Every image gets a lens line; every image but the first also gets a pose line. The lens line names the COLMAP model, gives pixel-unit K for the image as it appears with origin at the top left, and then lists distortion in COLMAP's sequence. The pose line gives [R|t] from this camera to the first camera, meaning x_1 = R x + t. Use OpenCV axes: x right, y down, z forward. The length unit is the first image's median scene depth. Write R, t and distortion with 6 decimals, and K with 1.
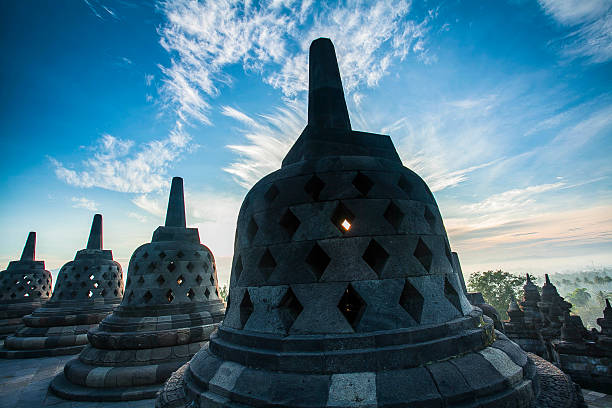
lens RADIAL K [[278.8, 0, 306.0], [0, 278.8, 216.3], [0, 0, 1]] dist [0.000978, 0.000384]
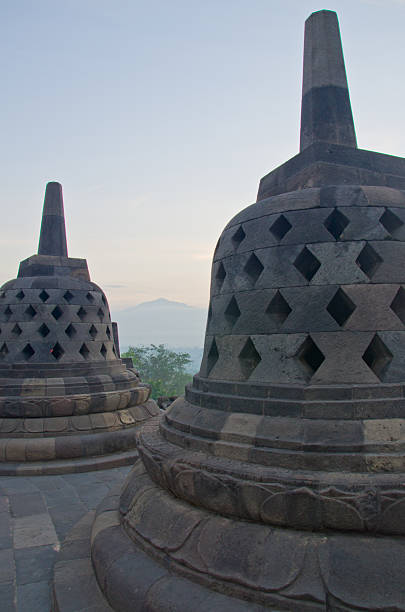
lens RADIAL K [[448.1, 0, 202.5], [0, 448.1, 306.0], [0, 0, 1]] dist [-0.055380, -0.002863]
pose [[0.997101, 0.040502, 0.064418, -0.453557], [-0.048892, 0.989703, 0.134524, -0.016981], [-0.058306, -0.137284, 0.988814, -0.364160]]
